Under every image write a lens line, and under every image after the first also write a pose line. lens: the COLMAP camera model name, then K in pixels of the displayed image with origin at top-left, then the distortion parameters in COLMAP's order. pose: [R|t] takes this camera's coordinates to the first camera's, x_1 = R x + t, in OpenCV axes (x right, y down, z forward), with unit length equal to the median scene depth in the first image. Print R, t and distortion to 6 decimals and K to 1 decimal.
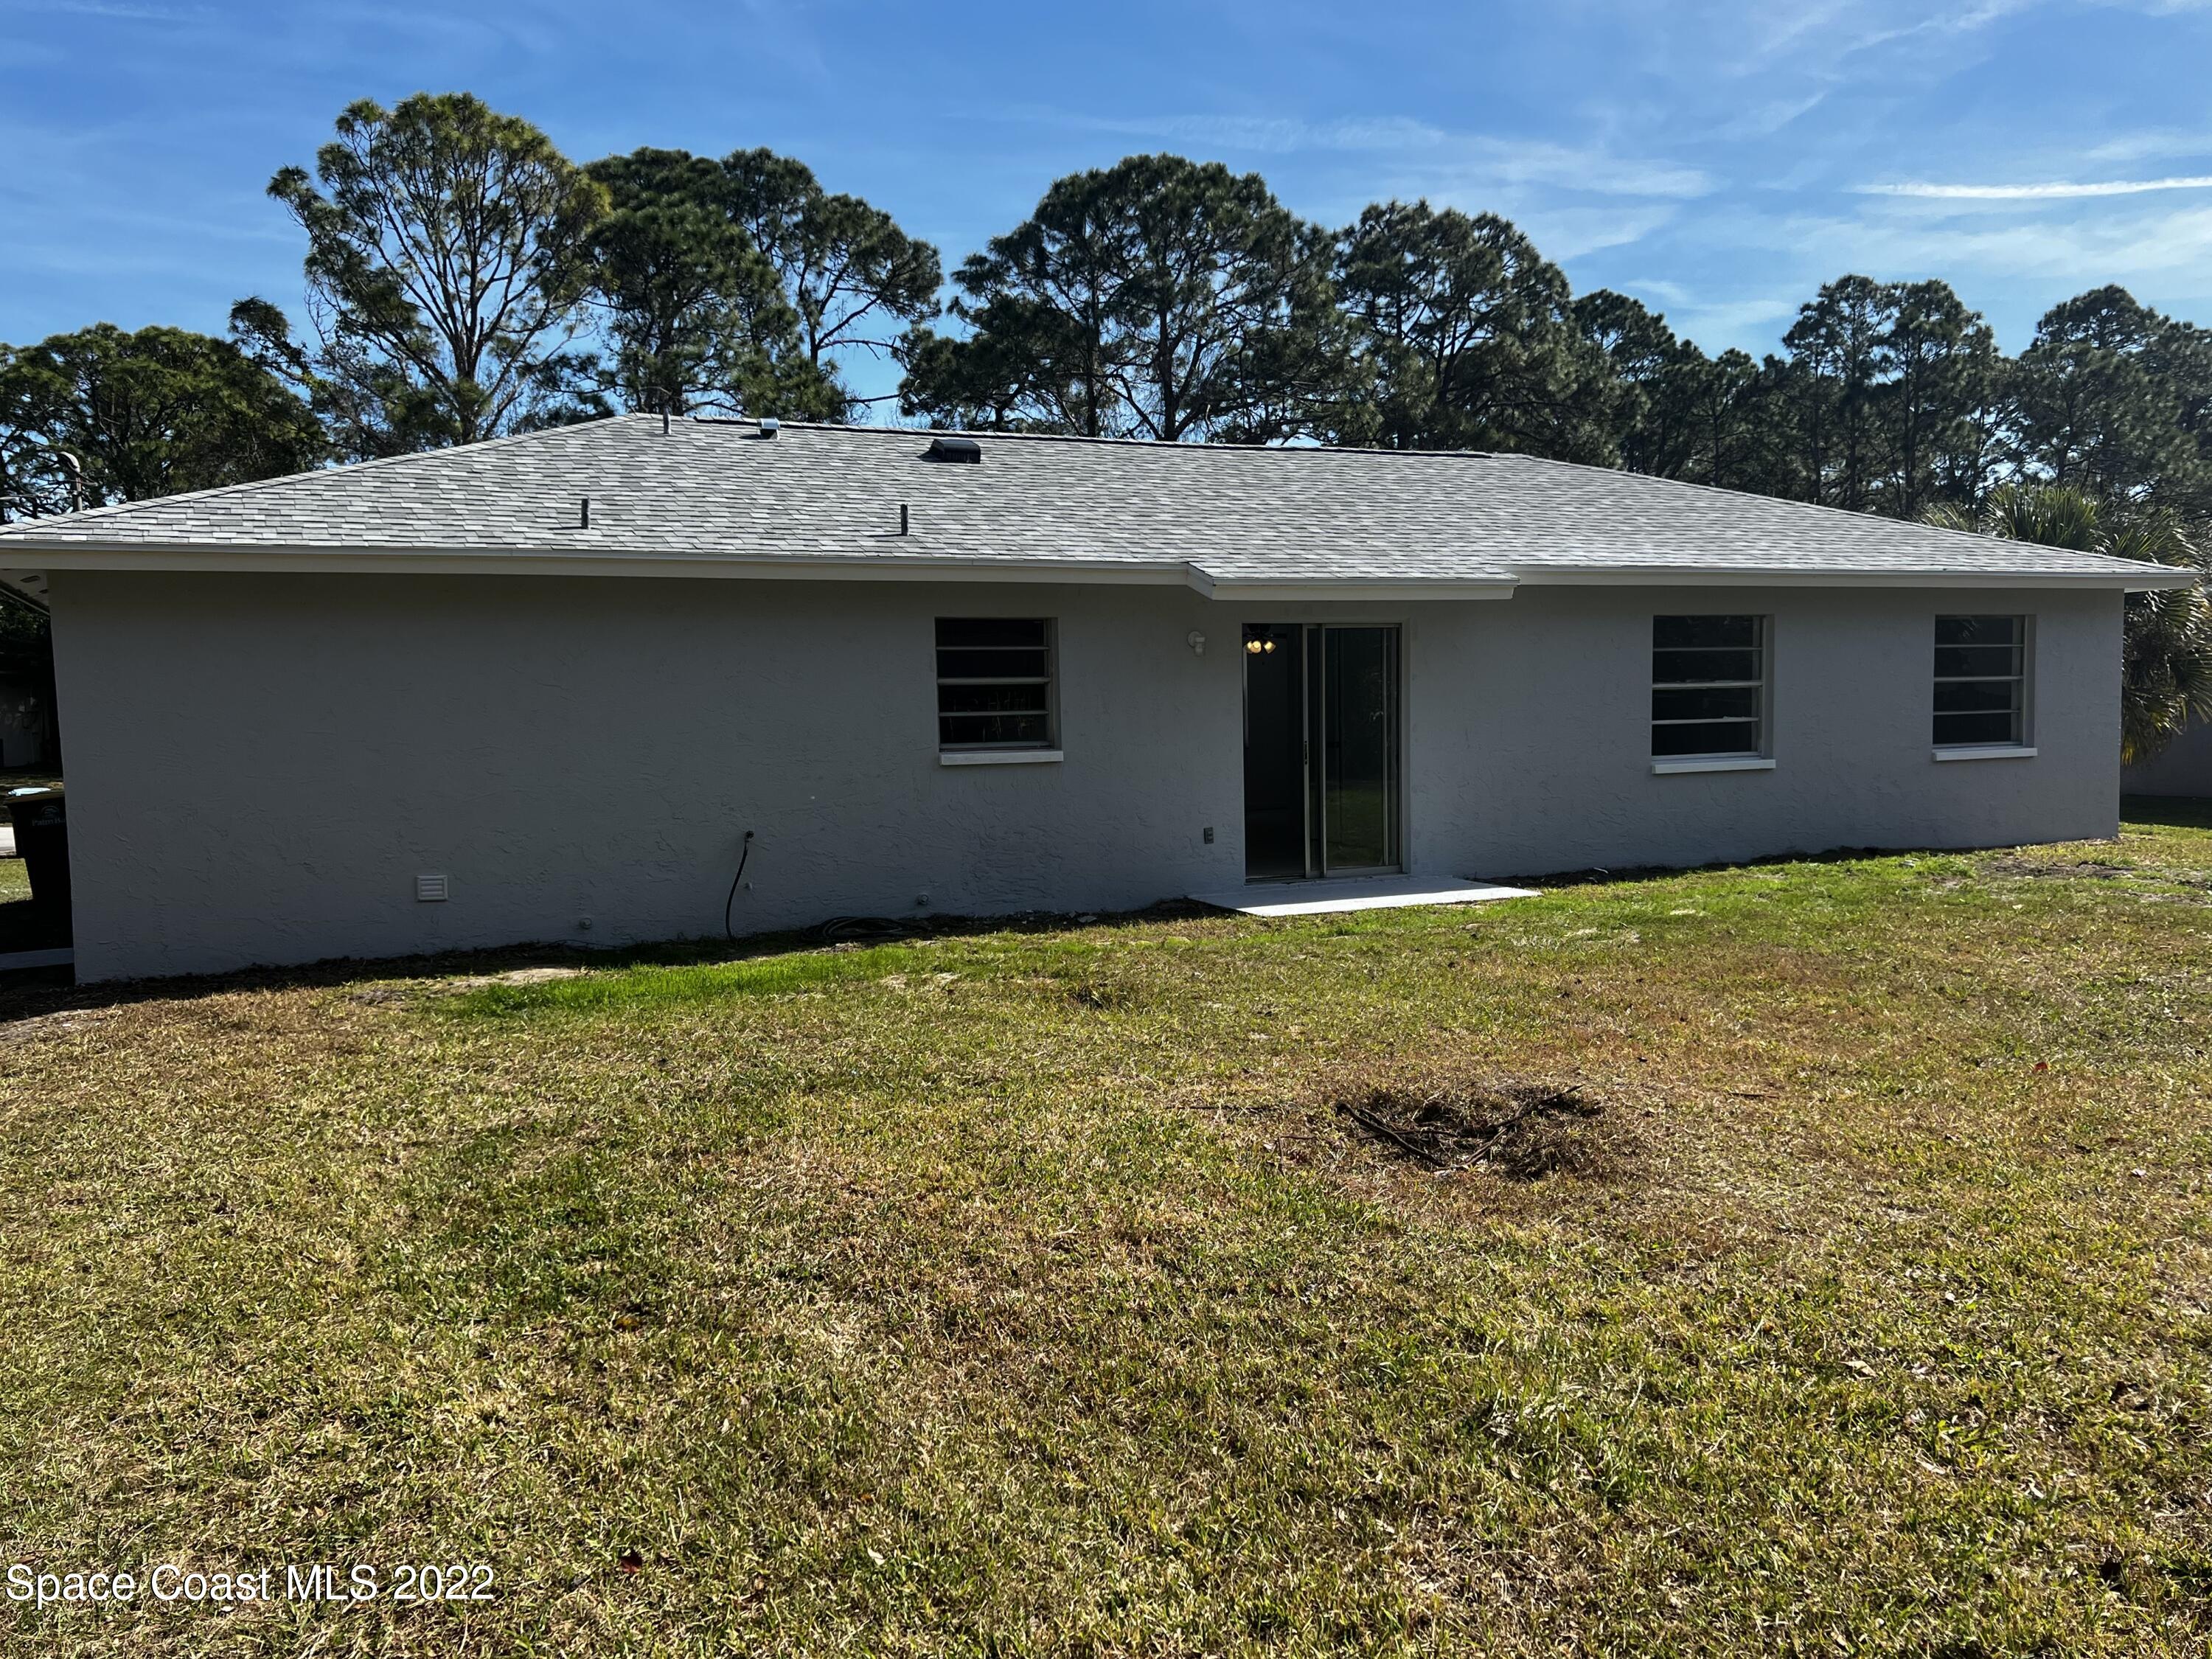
lens RADIAL K [[1795.4, 0, 1104.4], [0, 1795.4, 828.0], [0, 0, 1]] dist [0.002177, -0.002184]
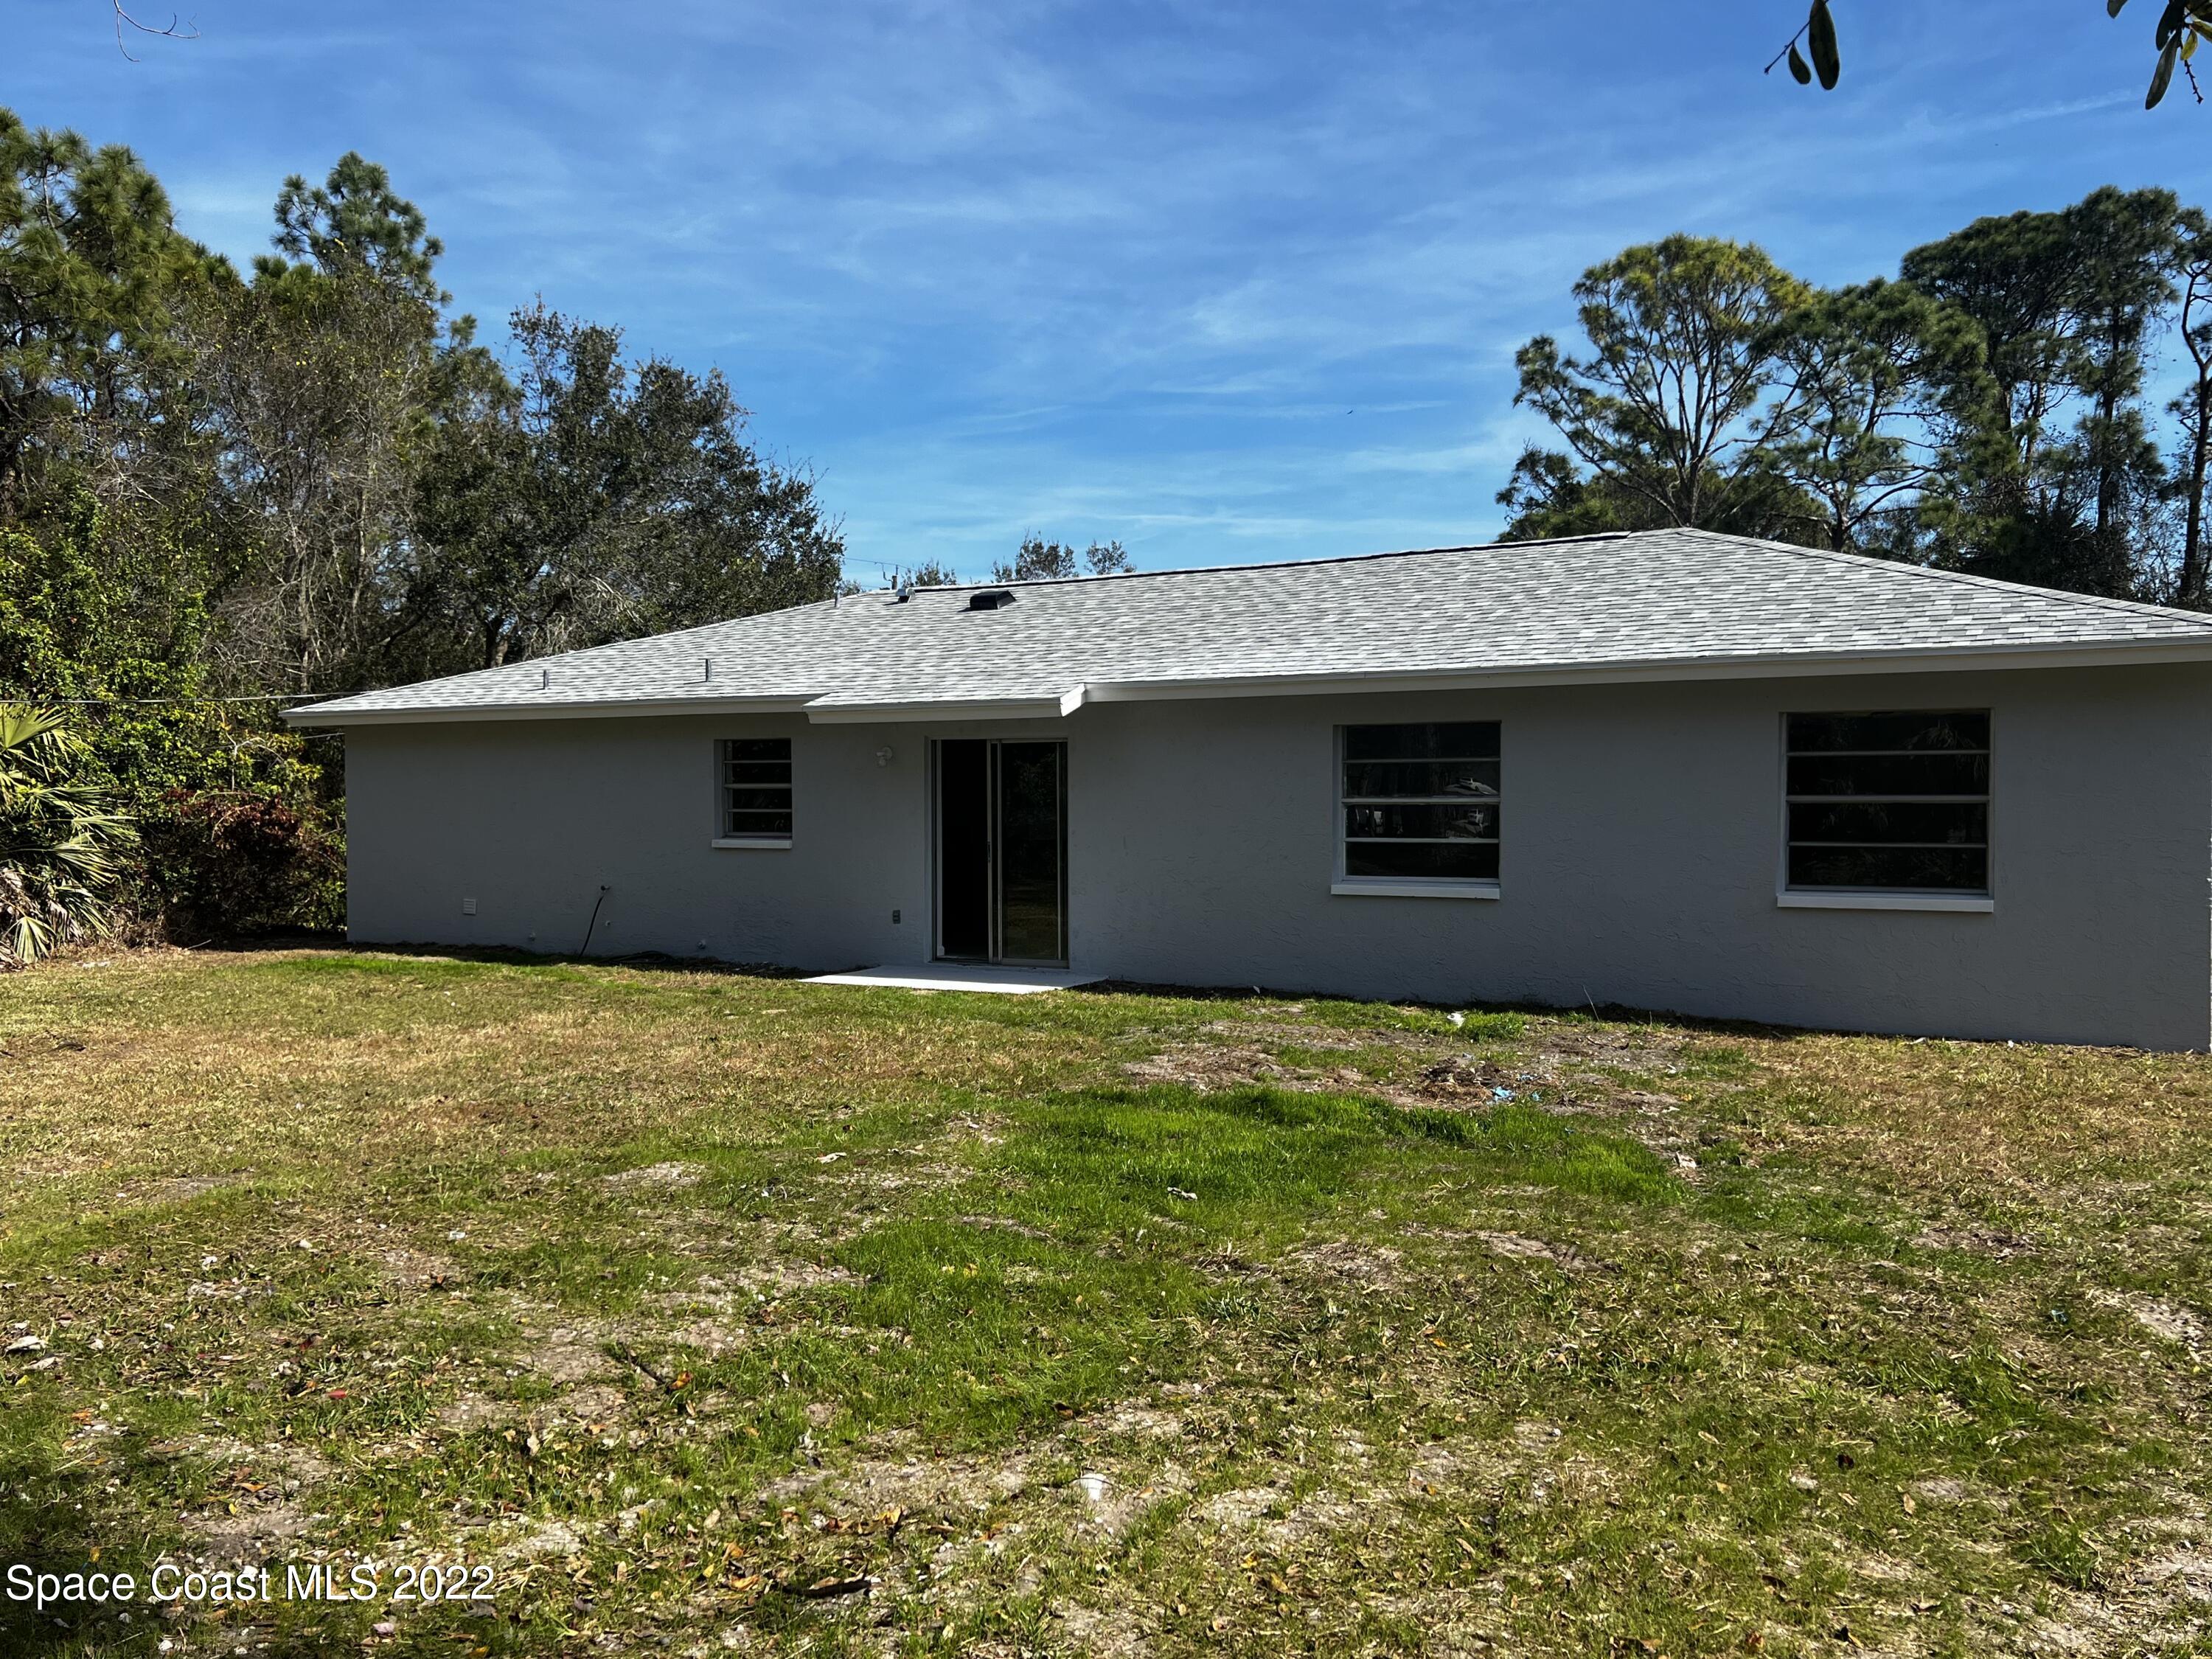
lens RADIAL K [[1795.4, 0, 1103.5], [0, 1795.4, 827.4], [0, 0, 1]] dist [0.002177, -0.002184]
pose [[0.603604, 0.025312, -0.796882, 1.065783], [-0.077690, 0.996607, -0.027191, -0.032335], [0.793490, 0.078322, 0.603523, 0.366895]]
